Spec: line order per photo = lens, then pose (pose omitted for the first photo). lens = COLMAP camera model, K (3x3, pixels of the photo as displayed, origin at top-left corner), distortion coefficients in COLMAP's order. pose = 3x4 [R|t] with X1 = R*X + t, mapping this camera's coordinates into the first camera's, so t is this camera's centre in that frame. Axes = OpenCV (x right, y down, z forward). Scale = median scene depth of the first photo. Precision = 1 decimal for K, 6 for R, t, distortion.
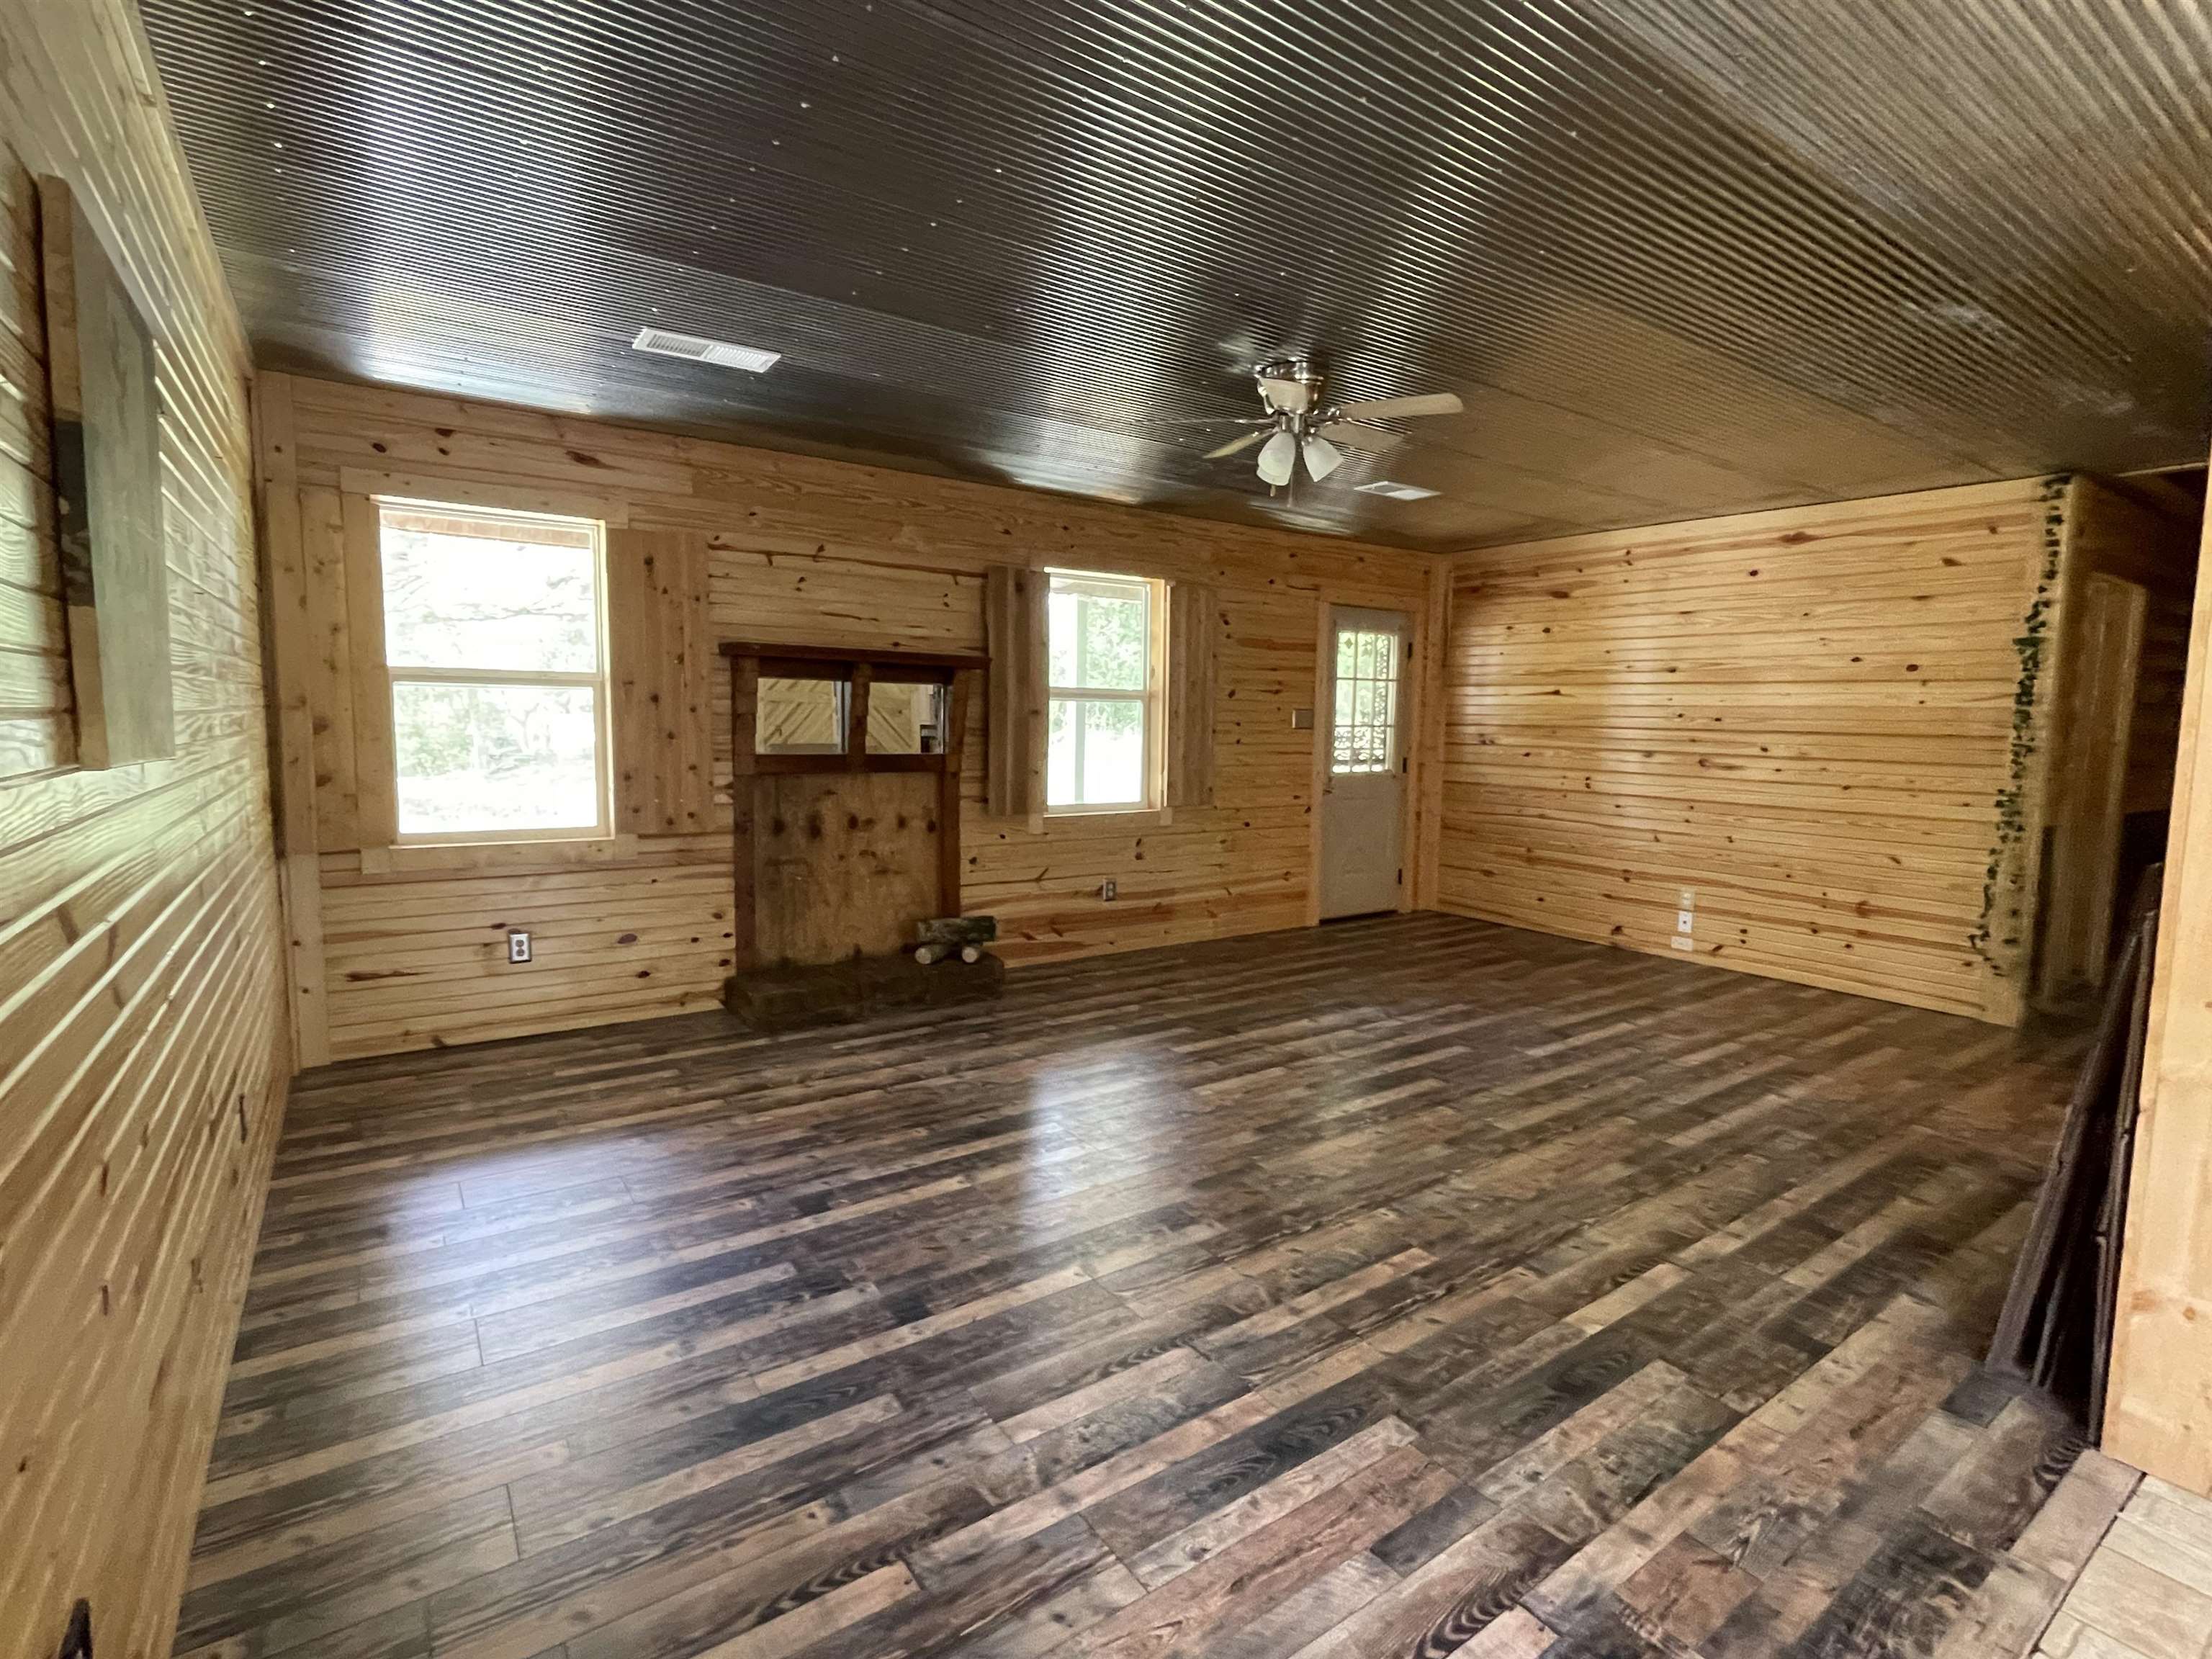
lens RADIAL K [[1045.9, 0, 1095.5], [0, 1045.9, 823.4], [0, 0, 1]] dist [0.001197, 0.000848]
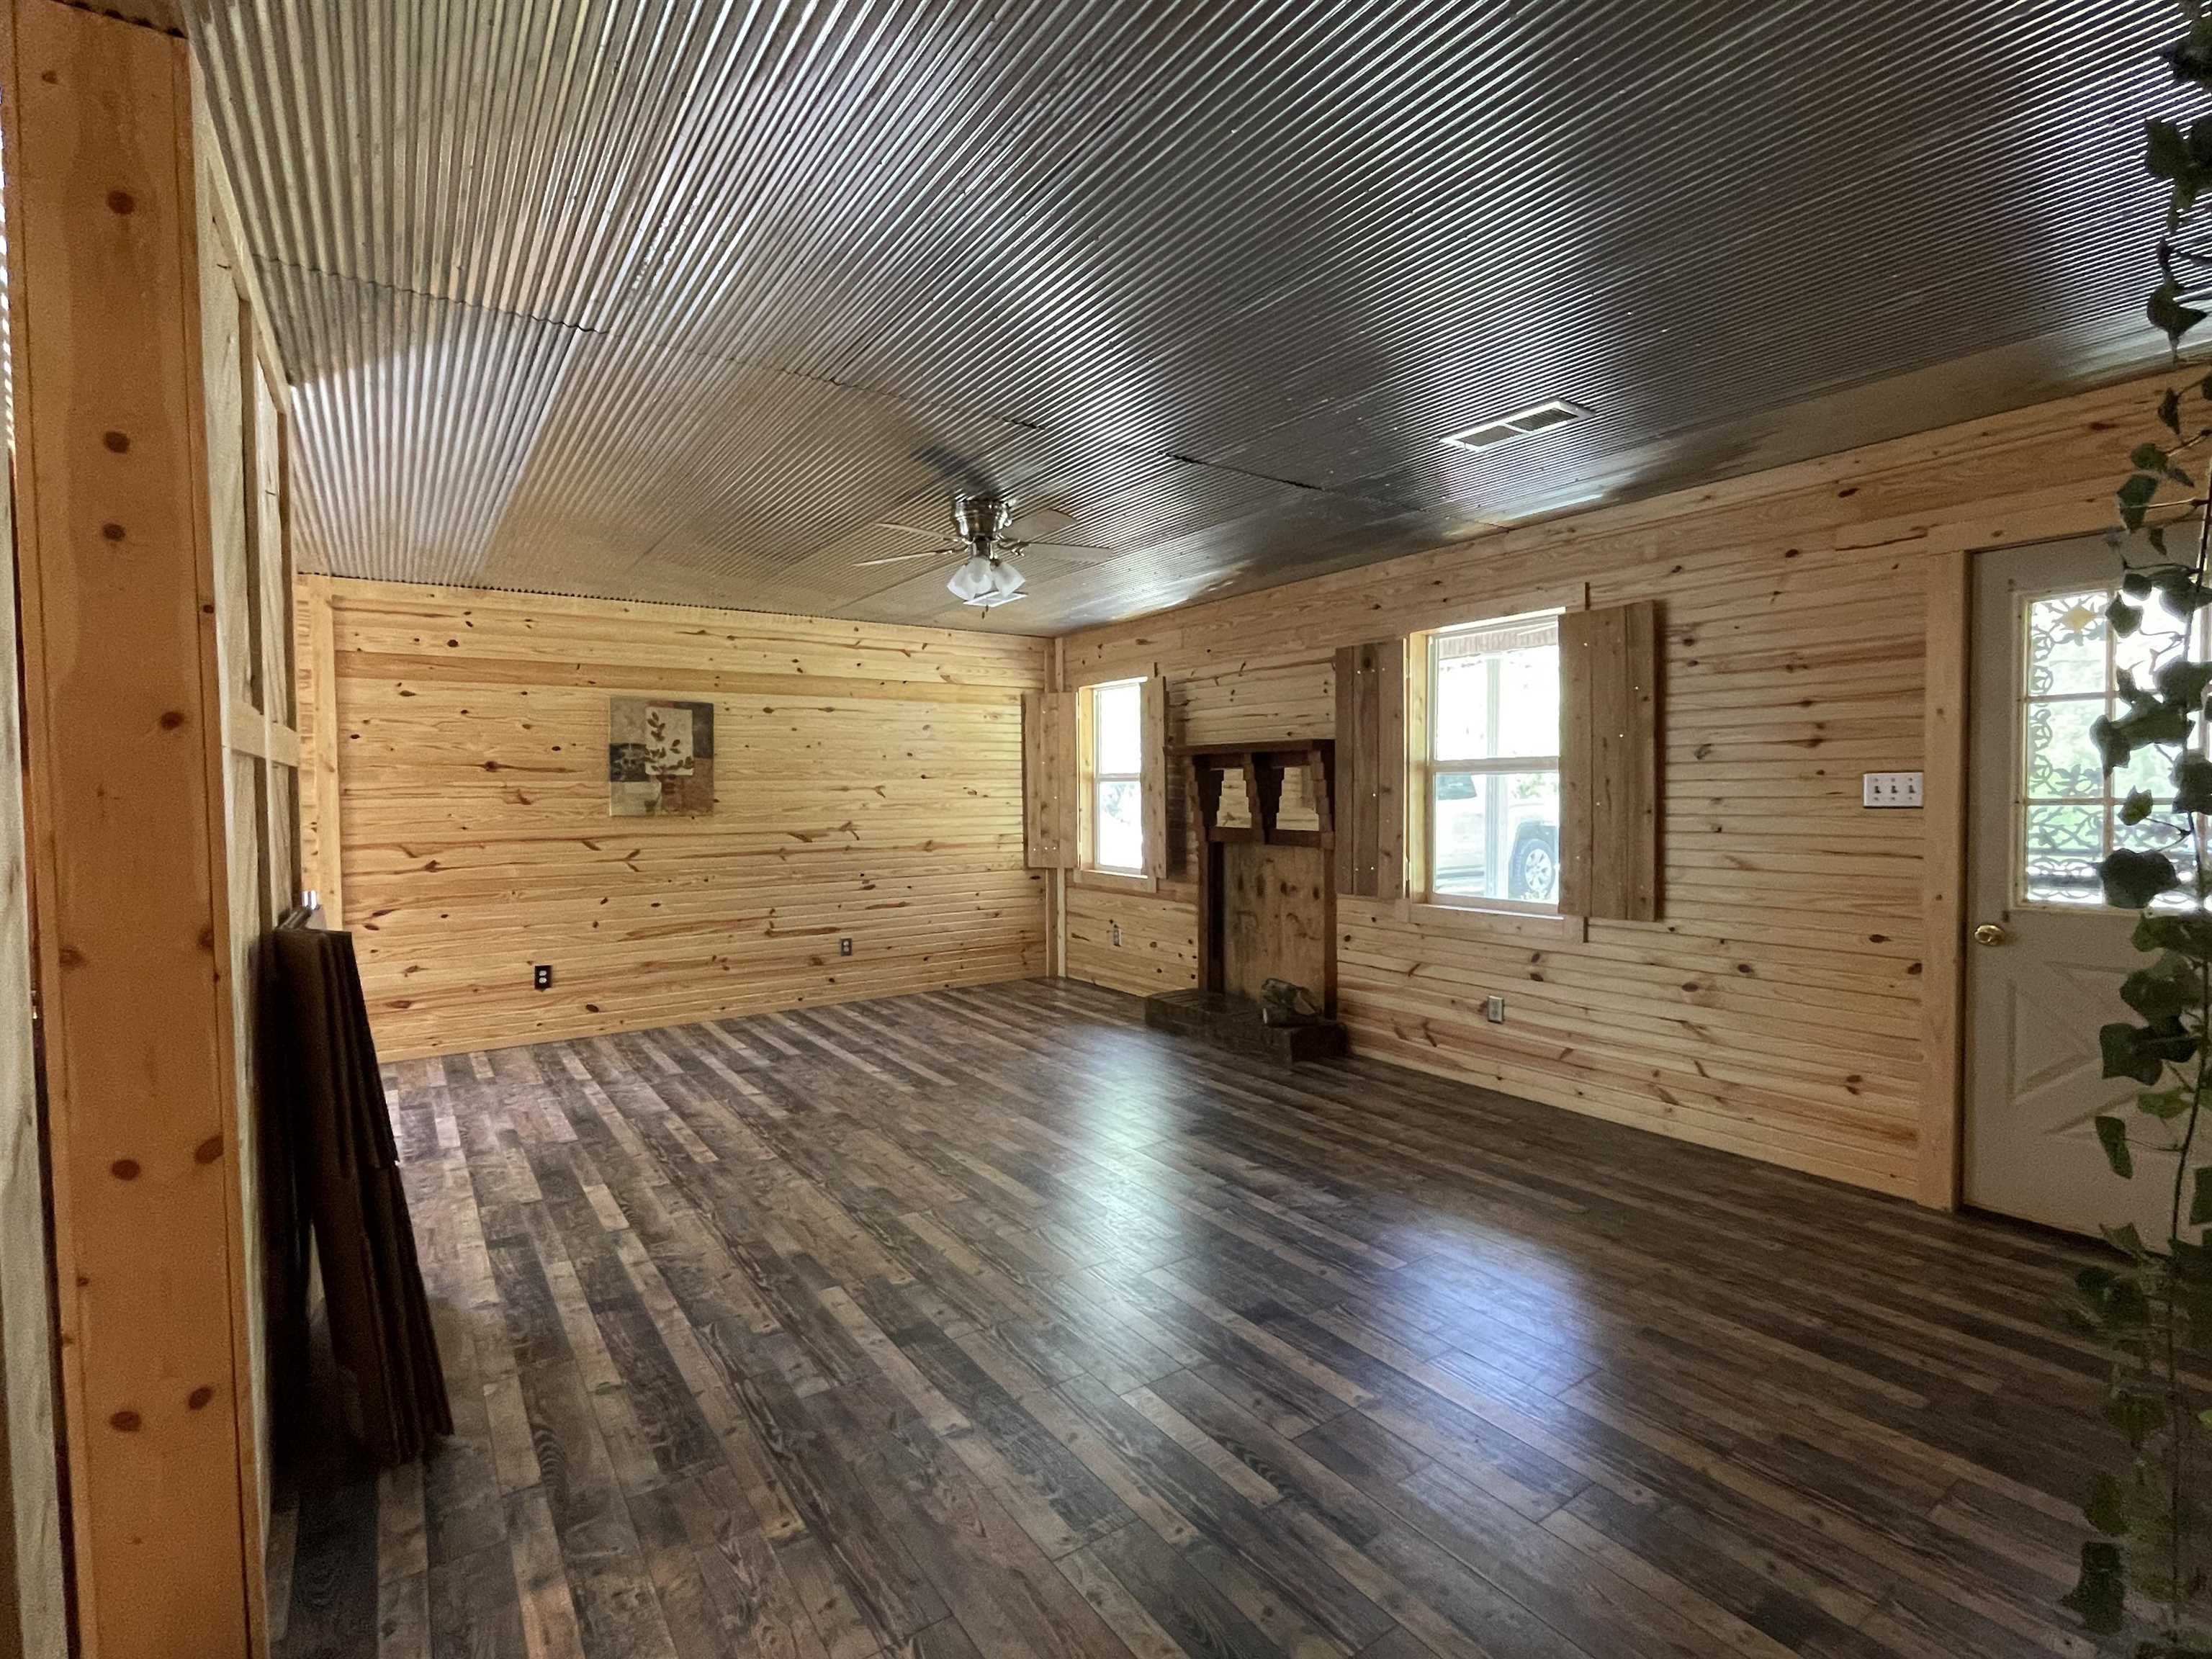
lens RADIAL K [[1045.9, 0, 1095.5], [0, 1045.9, 823.4], [0, 0, 1]] dist [0.001197, 0.000848]
pose [[-0.009164, 0.016896, -0.999815, 1.588837], [-0.088136, 0.995952, 0.017638, -0.126090], [0.996066, 0.088282, -0.007638, 1.346746]]
